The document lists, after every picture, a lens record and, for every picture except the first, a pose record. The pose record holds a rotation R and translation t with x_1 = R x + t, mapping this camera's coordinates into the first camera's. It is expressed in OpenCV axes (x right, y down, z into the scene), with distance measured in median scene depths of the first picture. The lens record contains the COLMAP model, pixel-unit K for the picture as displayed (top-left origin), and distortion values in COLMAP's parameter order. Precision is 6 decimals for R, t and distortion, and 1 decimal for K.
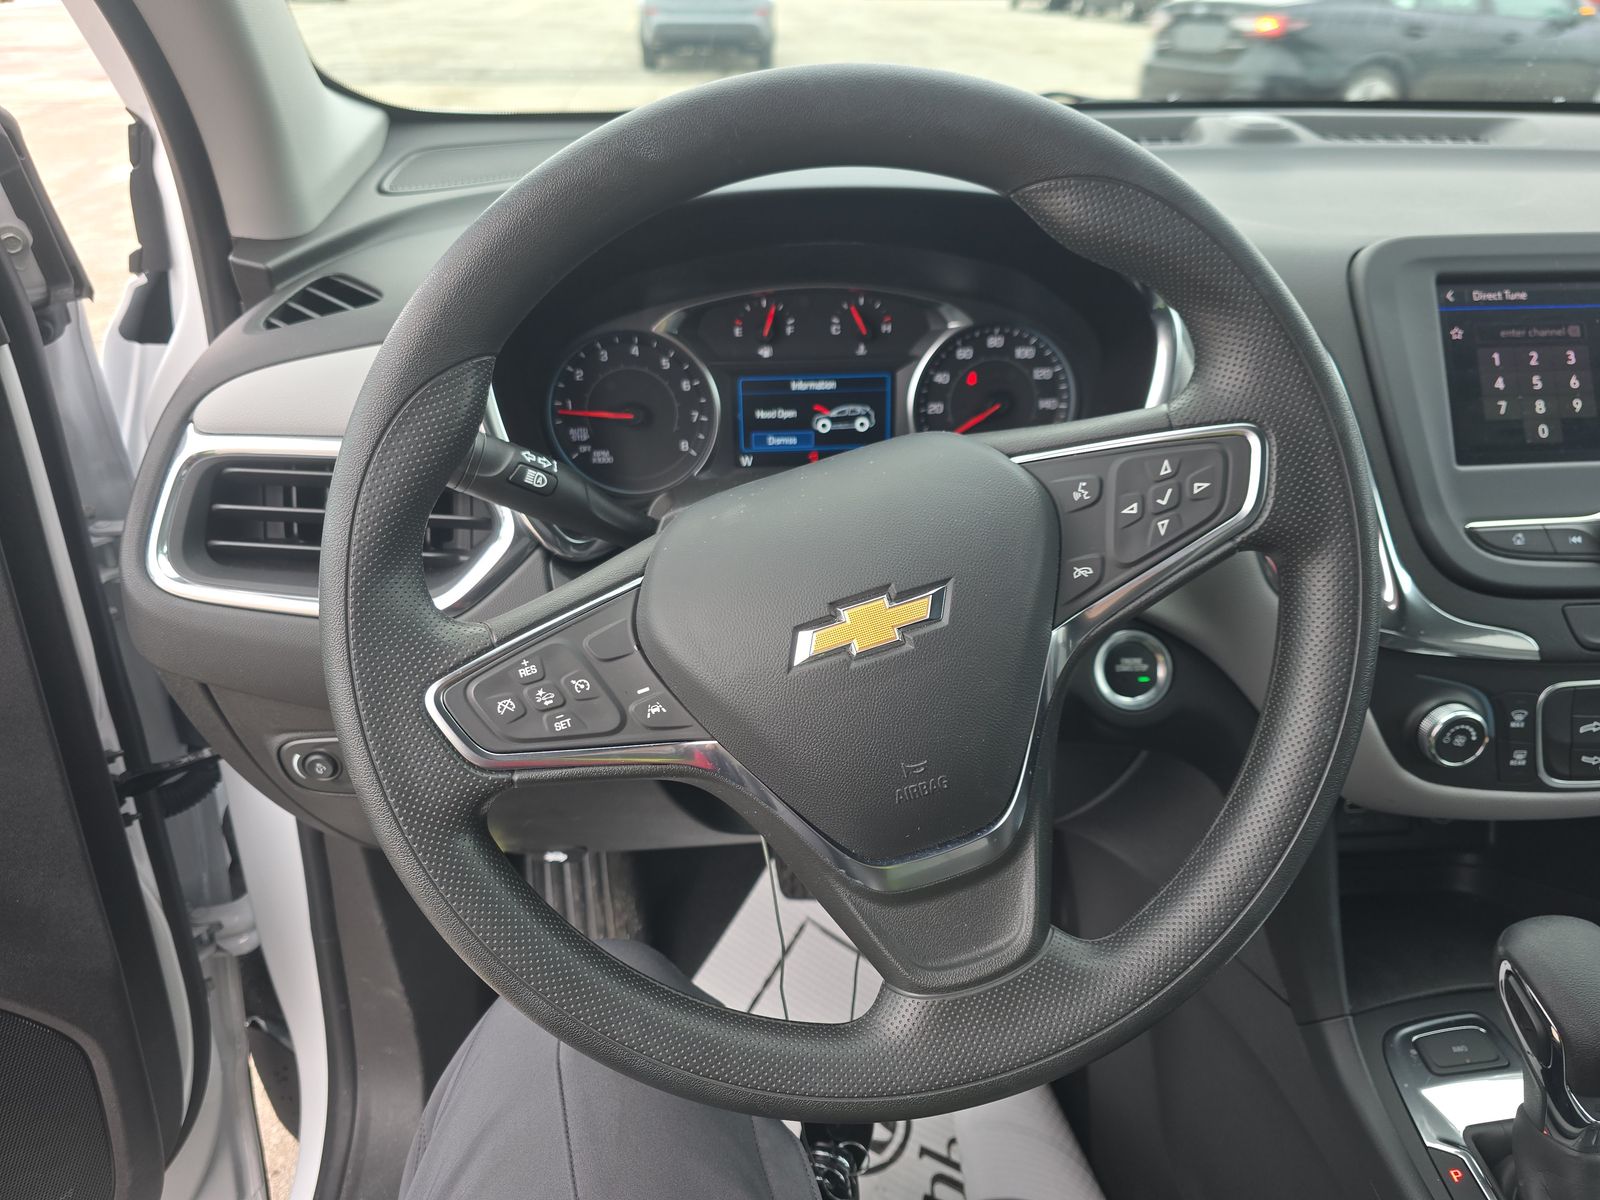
lens RADIAL K [[1103.9, 0, 800.0], [0, 1103.9, 600.0], [0, 0, 1]] dist [0.032030, -0.034563]
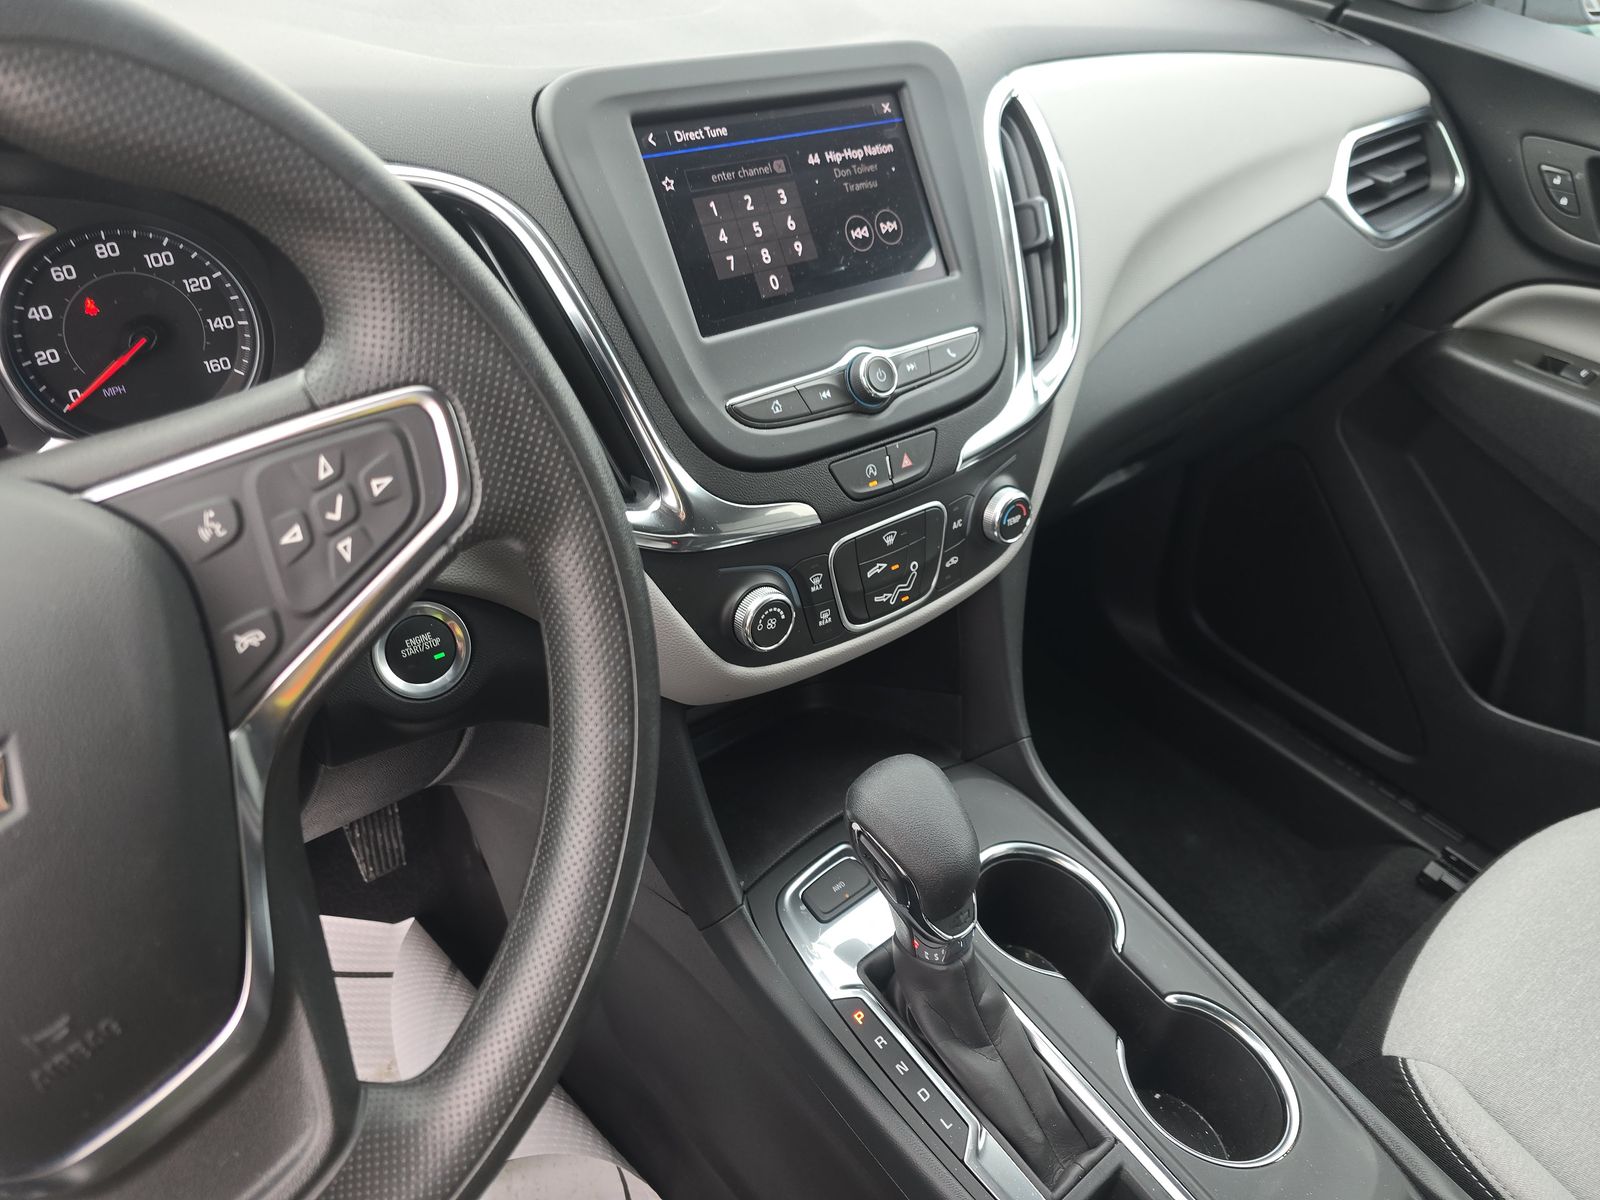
lens RADIAL K [[1084.5, 0, 800.0], [0, 1084.5, 600.0], [0, 0, 1]] dist [0.064033, -0.070709]
pose [[0.827521, -0.296121, 0.476992, 0.168193], [0.213398, 0.951728, 0.220624, -0.096853], [-0.519298, -0.080782, 0.850767, 0.182352]]
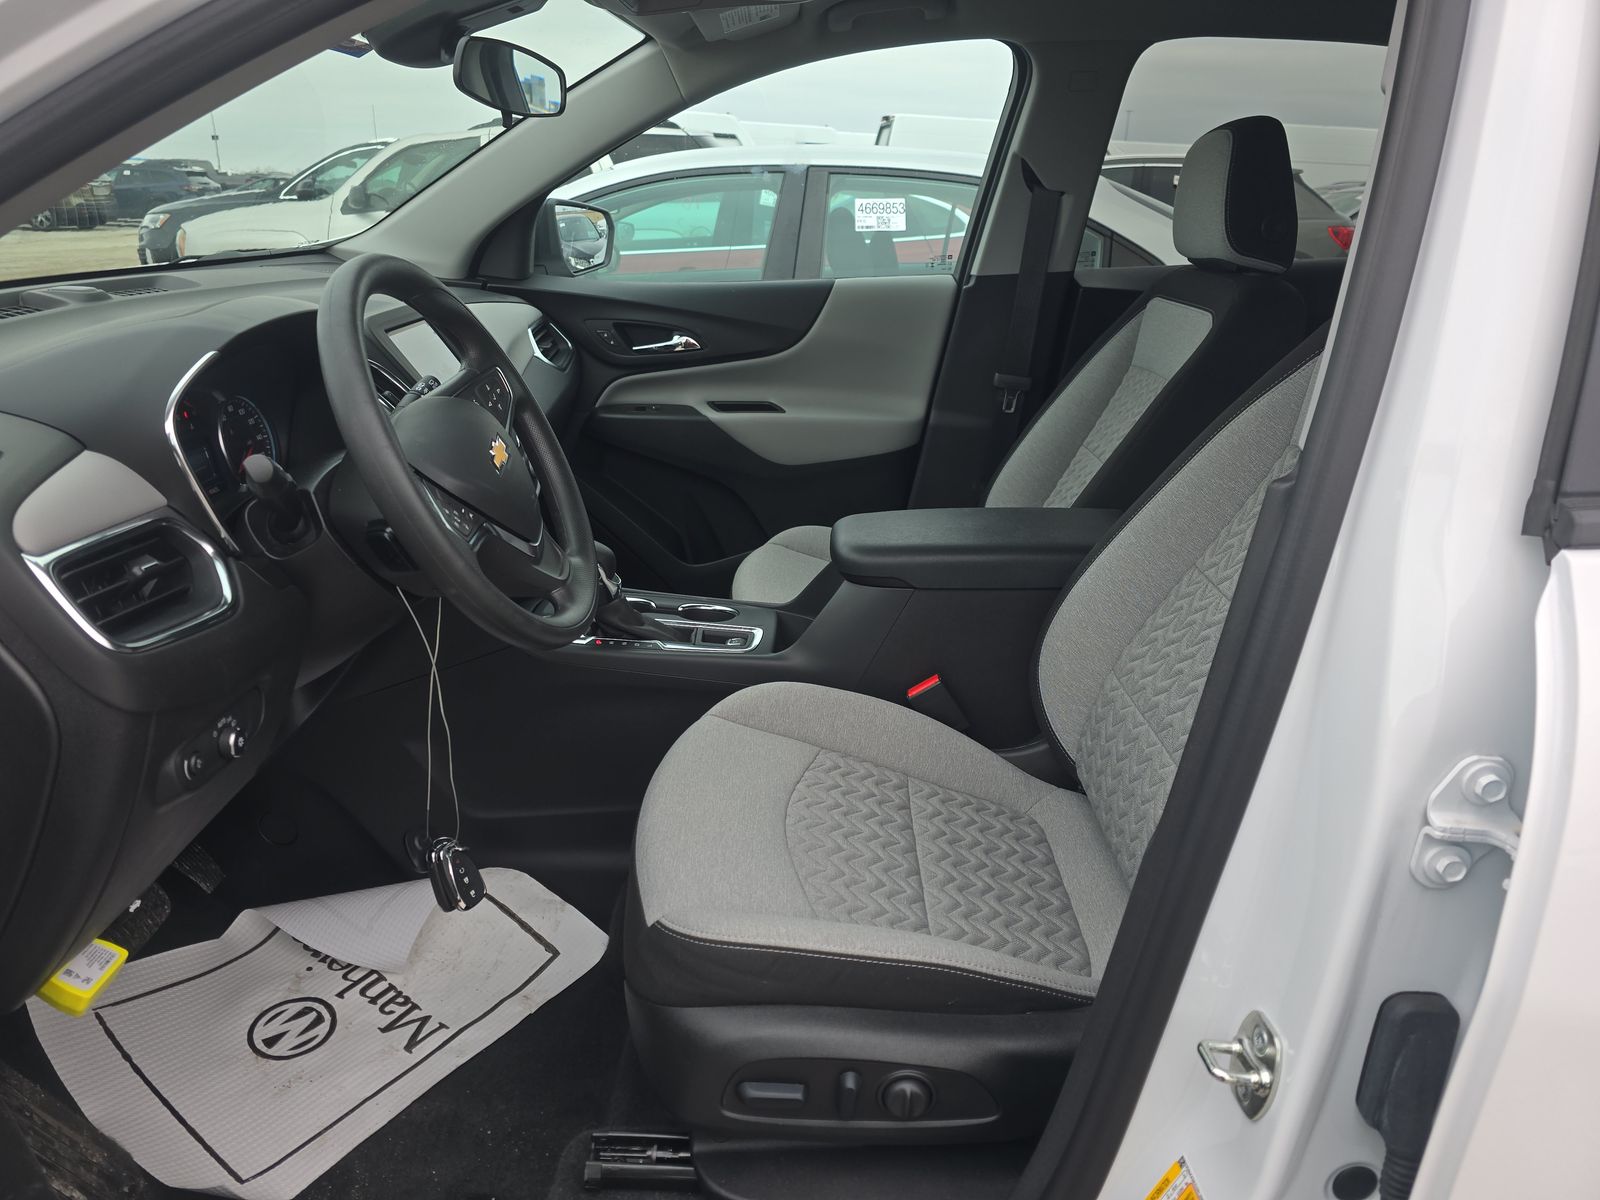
lens RADIAL K [[1064.4, 0, 800.0], [0, 1064.4, 600.0], [0, 0, 1]] dist [0.071054, -0.052752]
pose [[0.084973, -0.360088, 0.929040, -1.690831], [0.474475, 0.834530, 0.280059, -0.042634], [-0.876158, 0.417009, 0.241765, -0.070554]]
